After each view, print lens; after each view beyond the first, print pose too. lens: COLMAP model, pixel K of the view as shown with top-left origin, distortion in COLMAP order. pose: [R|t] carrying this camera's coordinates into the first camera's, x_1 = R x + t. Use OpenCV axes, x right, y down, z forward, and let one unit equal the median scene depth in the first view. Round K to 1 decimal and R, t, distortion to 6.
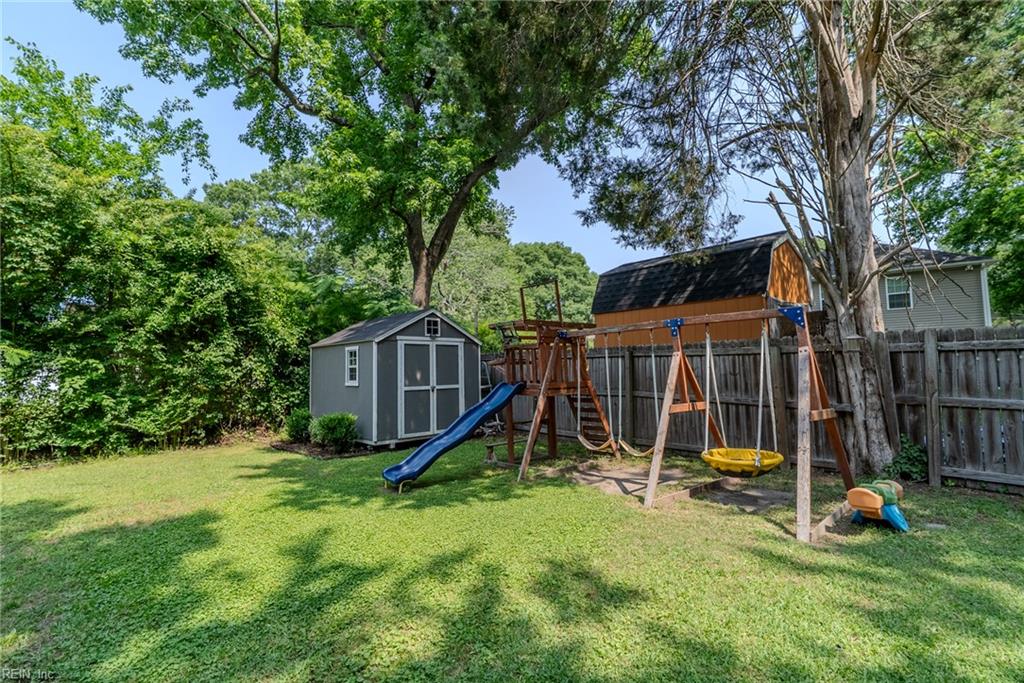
lens RADIAL K [[462.7, 0, 508.8], [0, 462.7, 338.5], [0, 0, 1]] dist [-0.011896, 0.004177]
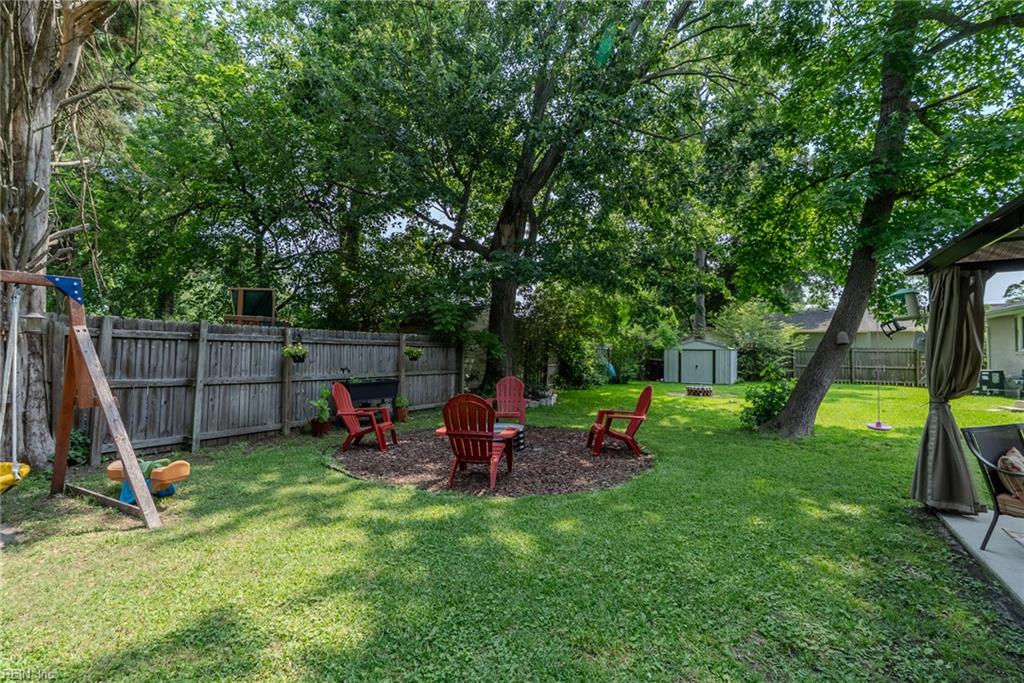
lens RADIAL K [[464.9, 0, 514.9], [0, 464.9, 340.3], [0, 0, 1]] dist [-0.003289, 0.000678]
pose [[-0.286411, 0.041992, 0.957186, -0.220628], [-0.065310, 0.995860, -0.063231, 0.024028], [-0.955878, -0.080624, -0.282482, 0.234835]]
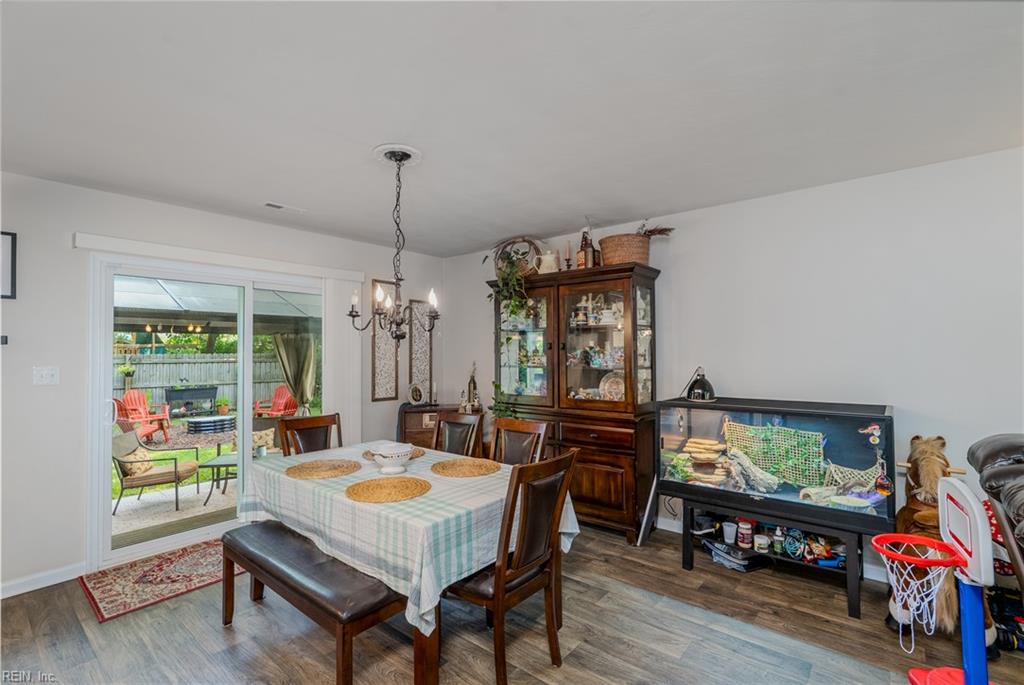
lens RADIAL K [[461.8, 0, 510.3], [0, 461.8, 340.7], [0, 0, 1]] dist [-0.010329, 0.003839]
pose [[-0.132996, 0.044390, 0.990122, -0.769171], [-0.059307, 0.996850, -0.052658, -0.062323], [-0.989341, -0.065724, -0.129944, -0.545054]]
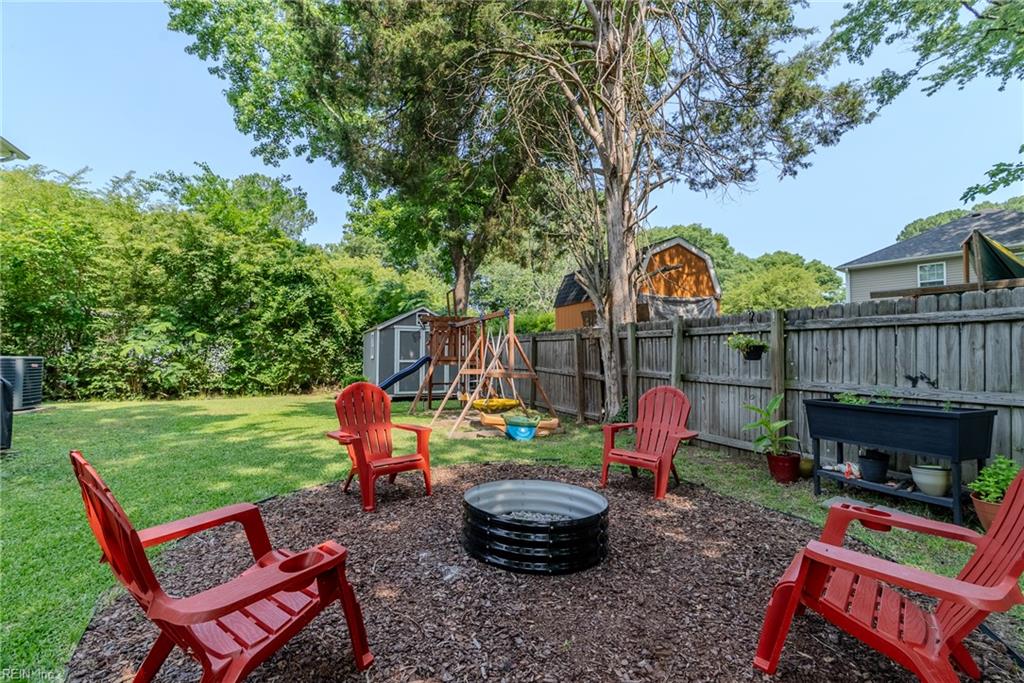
lens RADIAL K [[461.8, 0, 510.3], [0, 461.8, 339.7], [0, 0, 1]] dist [-0.010329, 0.003839]
pose [[0.942096, 0.009917, -0.335198, 0.612799], [0.000977, 0.999477, 0.032315, -0.007384], [0.335343, -0.030772, 0.941593, -0.275715]]
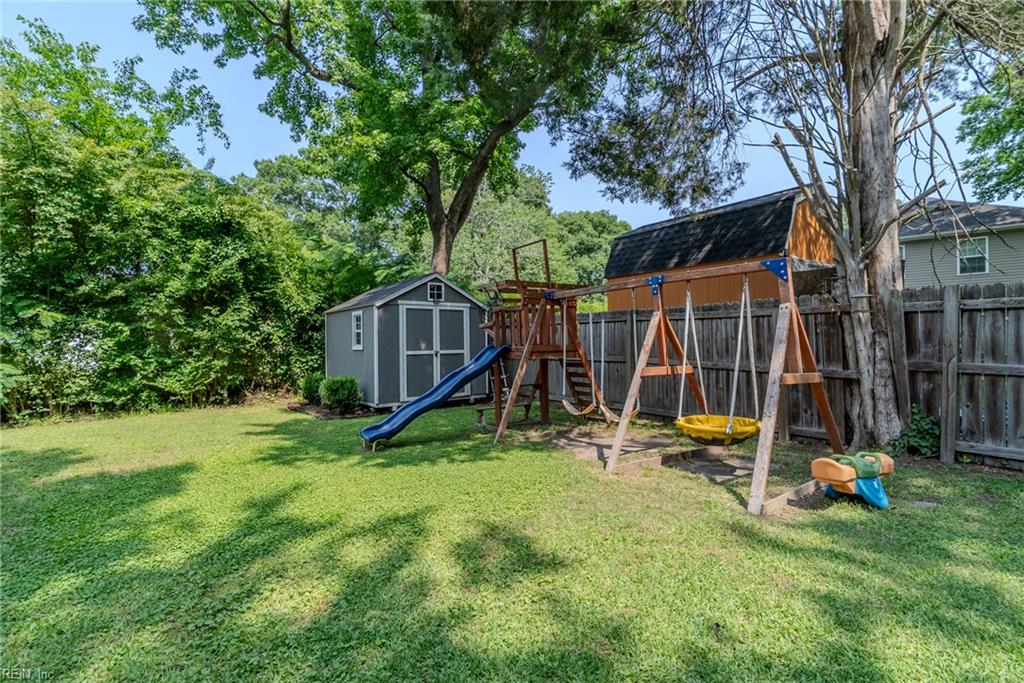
lens RADIAL K [[459.8, 0, 510.4], [0, 459.8, 339.6], [0, 0, 1]] dist [-0.013942, 0.004885]
pose [[0.994856, 0.006468, -0.101095, 0.101830], [-0.000059, 0.997996, 0.063276, 0.016679], [0.101302, -0.062945, 0.992862, 0.030600]]
